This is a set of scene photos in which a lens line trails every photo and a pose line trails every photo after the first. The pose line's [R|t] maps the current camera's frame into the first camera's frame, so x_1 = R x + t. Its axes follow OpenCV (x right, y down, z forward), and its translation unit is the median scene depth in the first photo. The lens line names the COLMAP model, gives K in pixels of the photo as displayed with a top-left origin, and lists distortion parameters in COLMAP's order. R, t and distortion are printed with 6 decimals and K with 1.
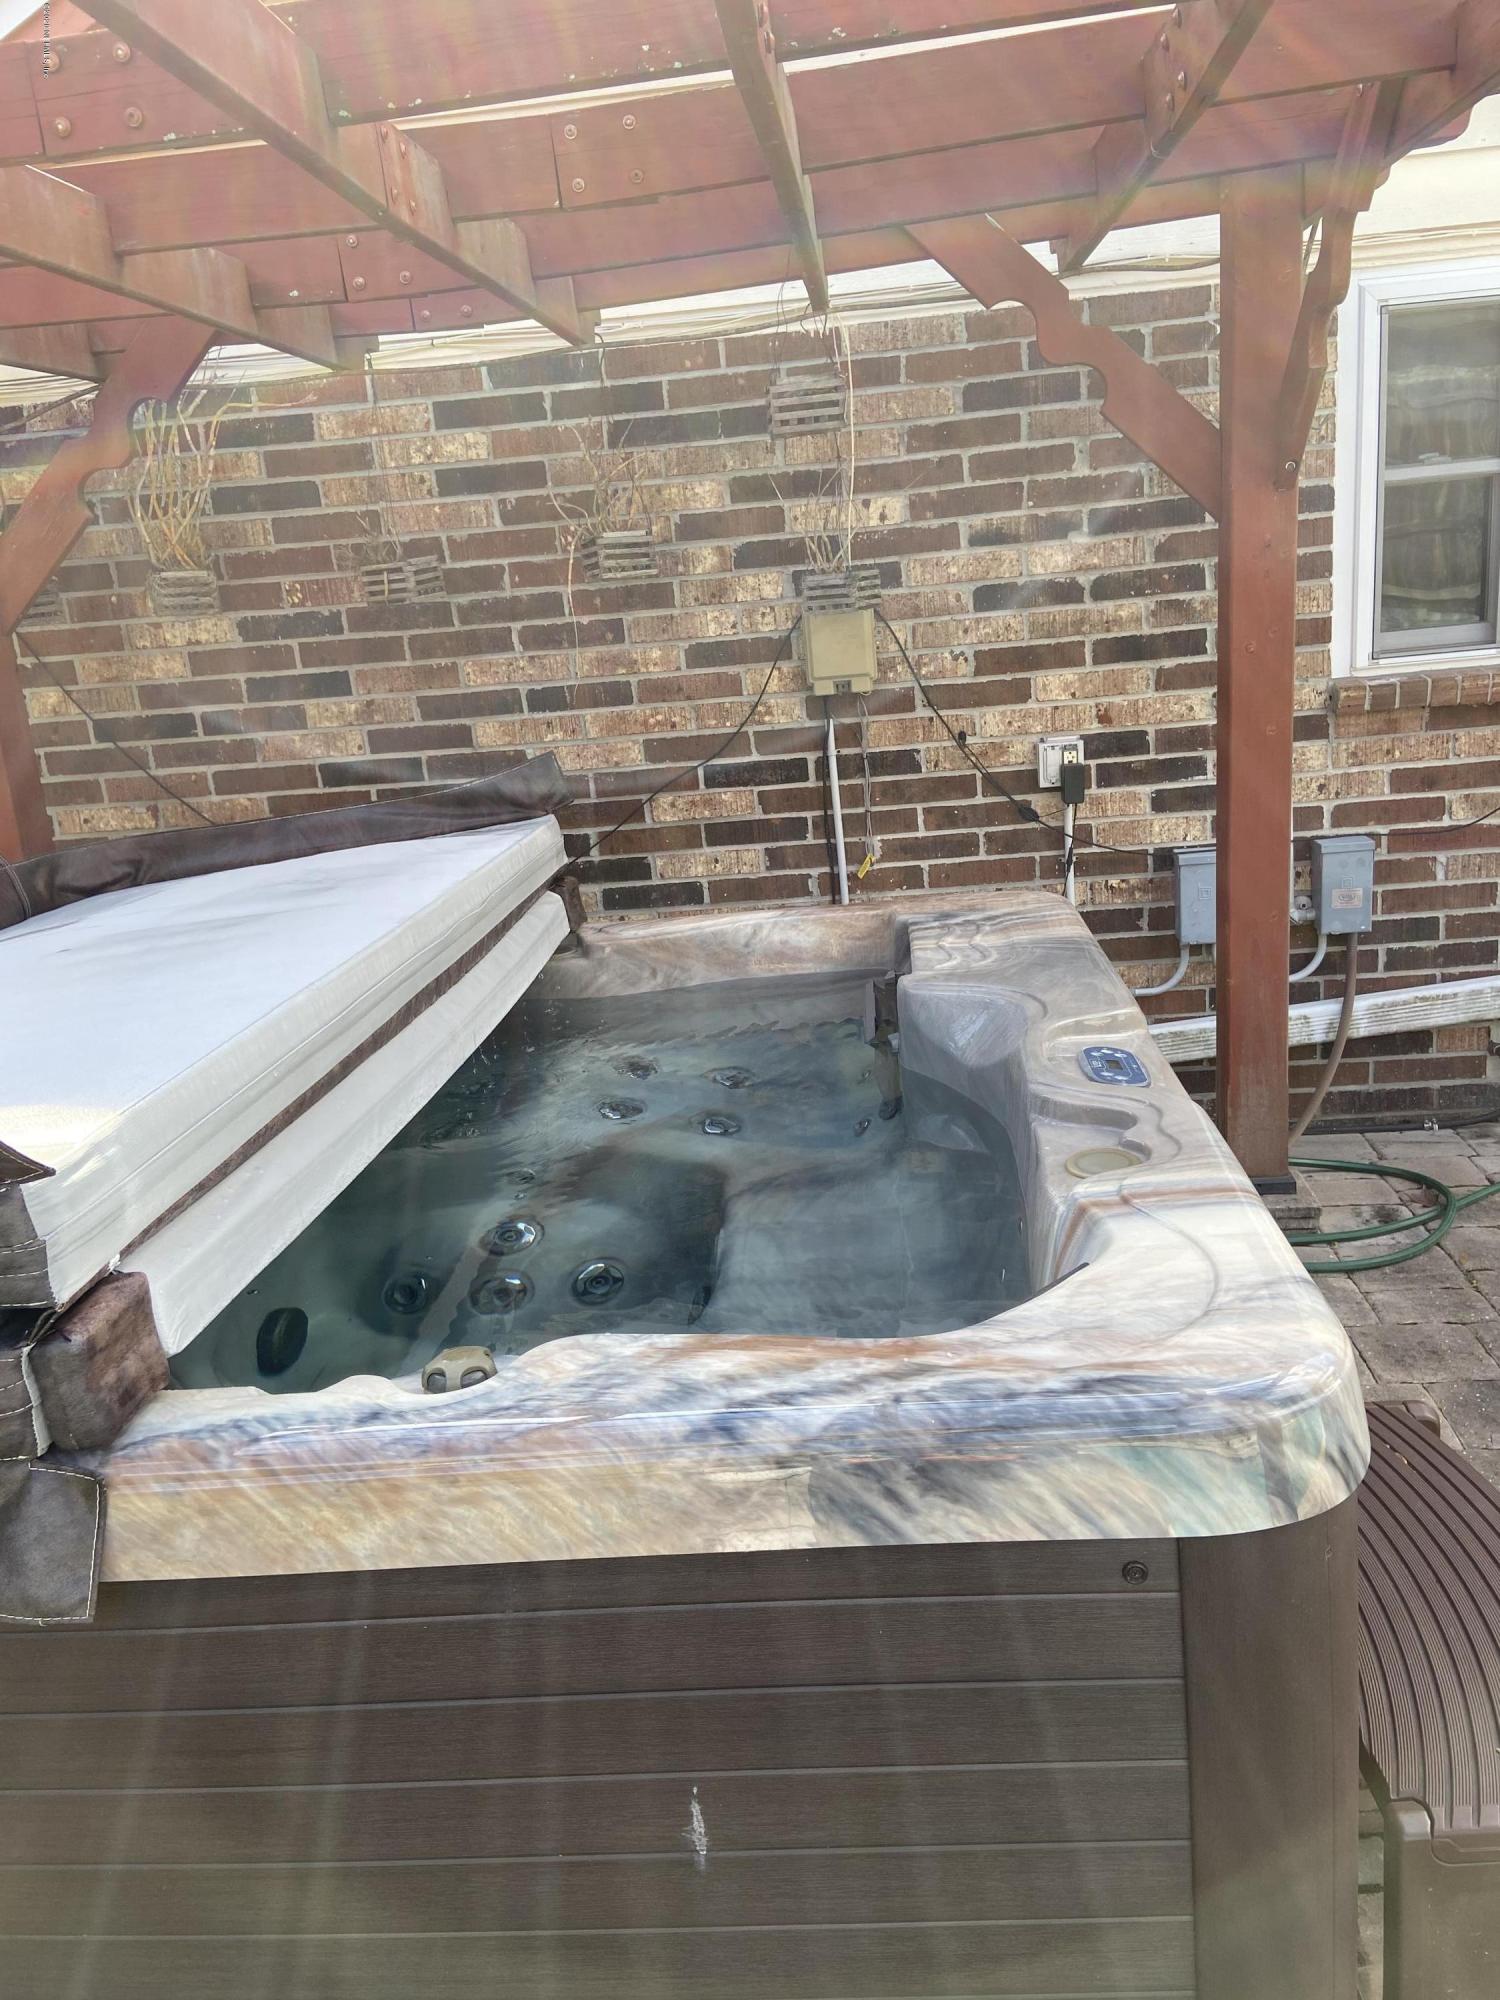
lens RADIAL K [[1525.1, 0, 745.8], [0, 1525.1, 1002.0], [0, 0, 1]] dist [0.080854, -0.002572]
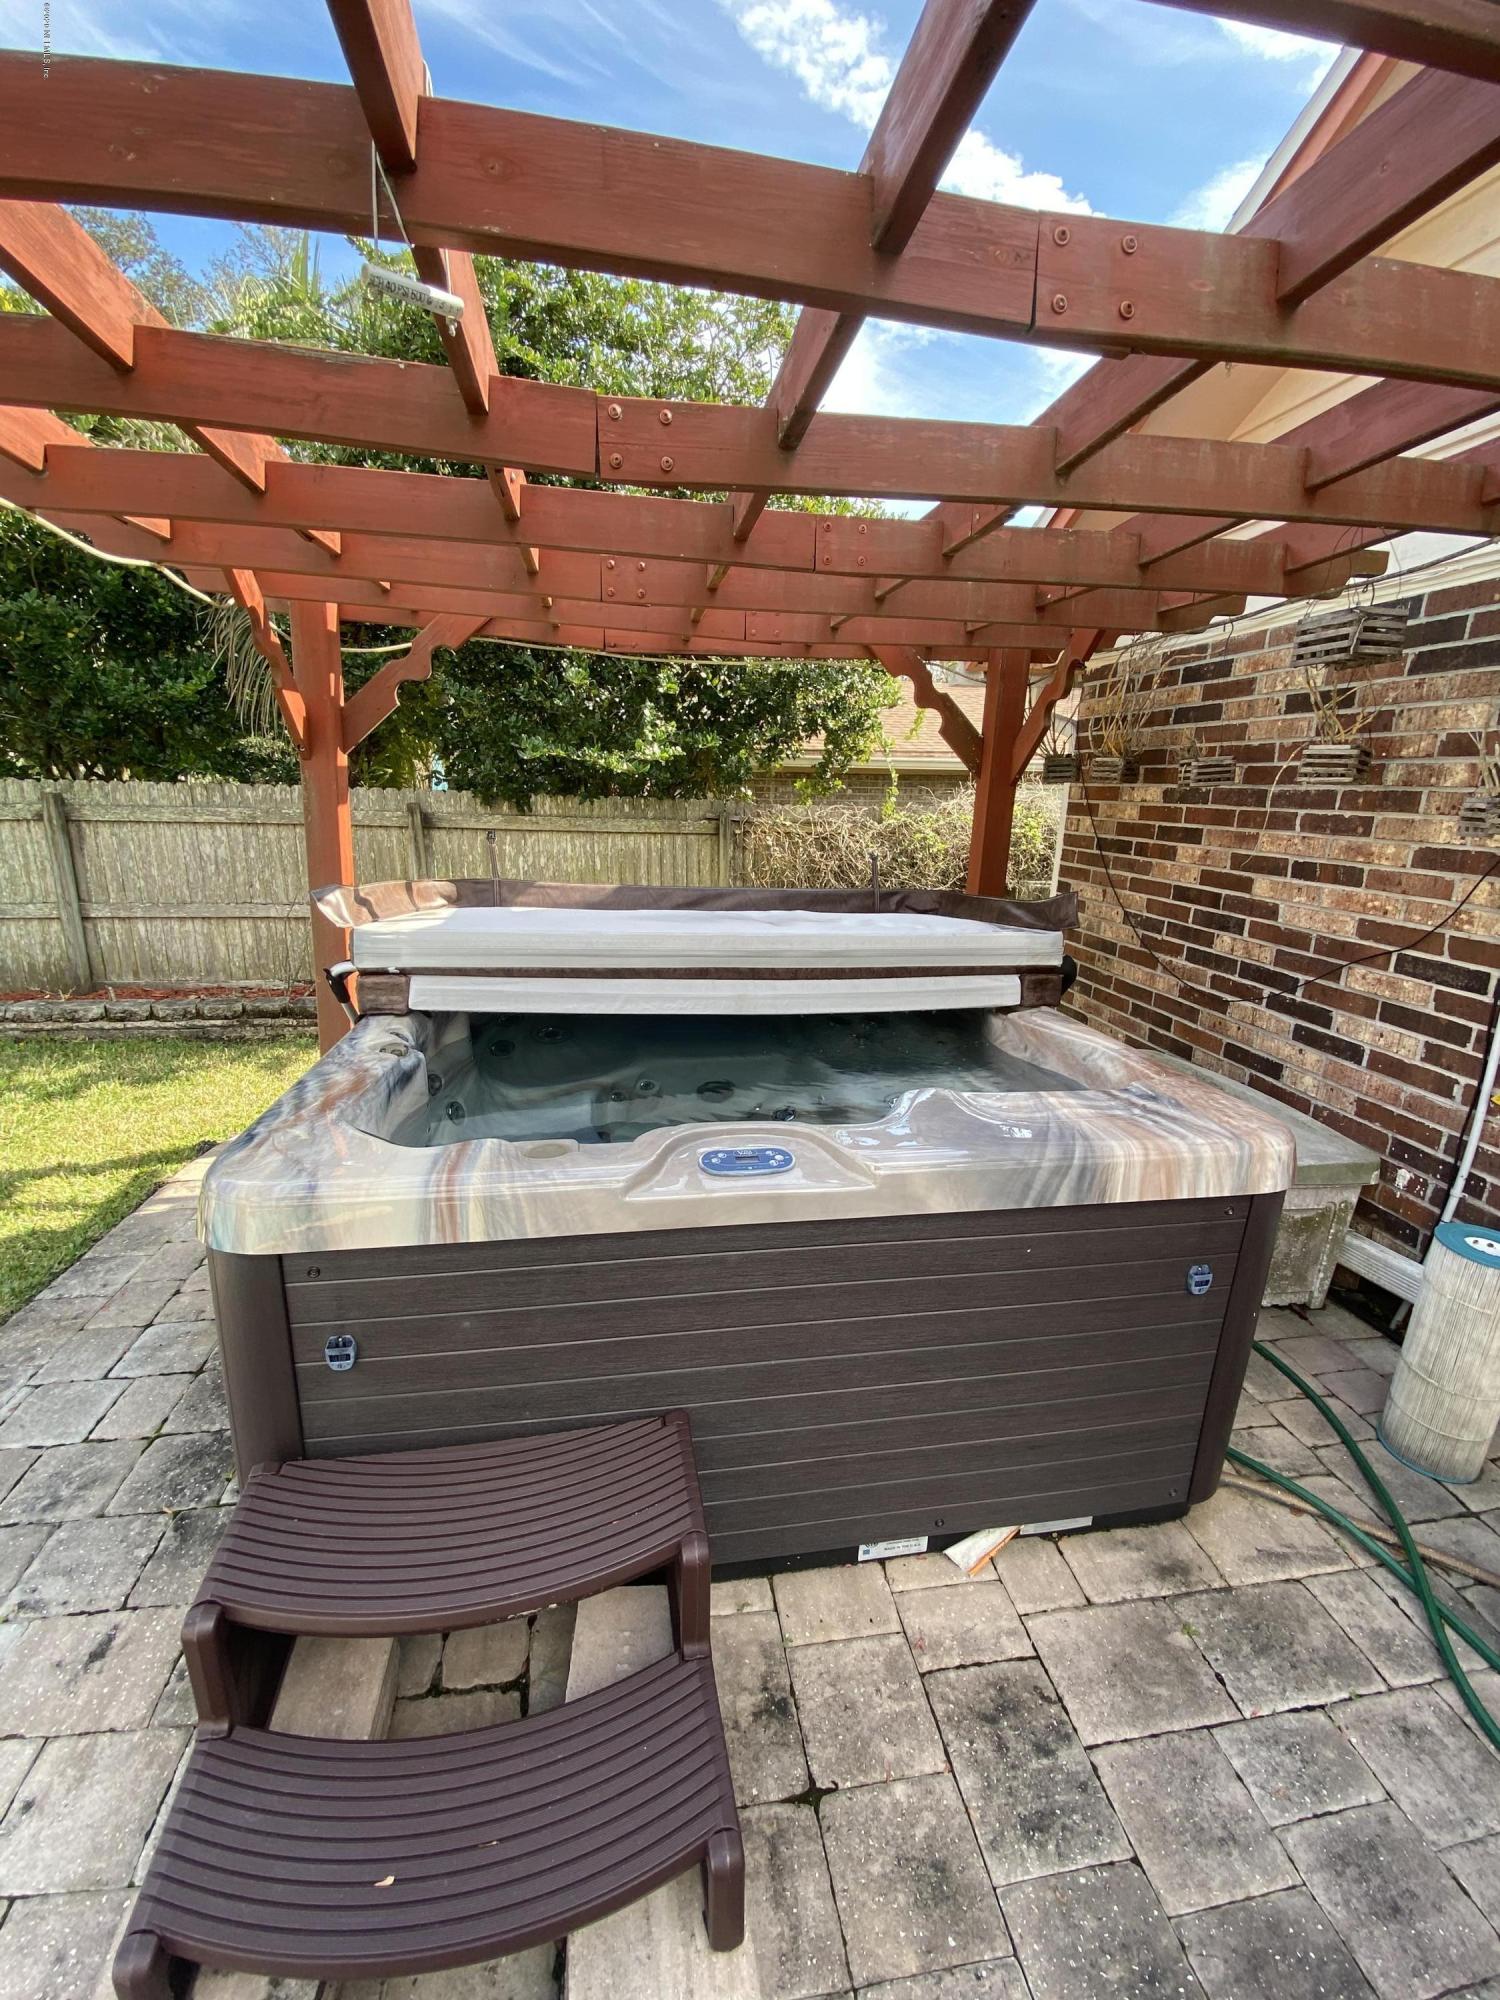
lens RADIAL K [[814.2, 0, 748.3], [0, 814.2, 1004.1], [0, 0, 1]] dist [-0.013322, -0.000572]
pose [[0.233741, 0.338435, -0.911497, 0.423099], [-0.295172, 0.917922, 0.265128, -0.137726], [0.926412, 0.207077, 0.314452, 0.377726]]
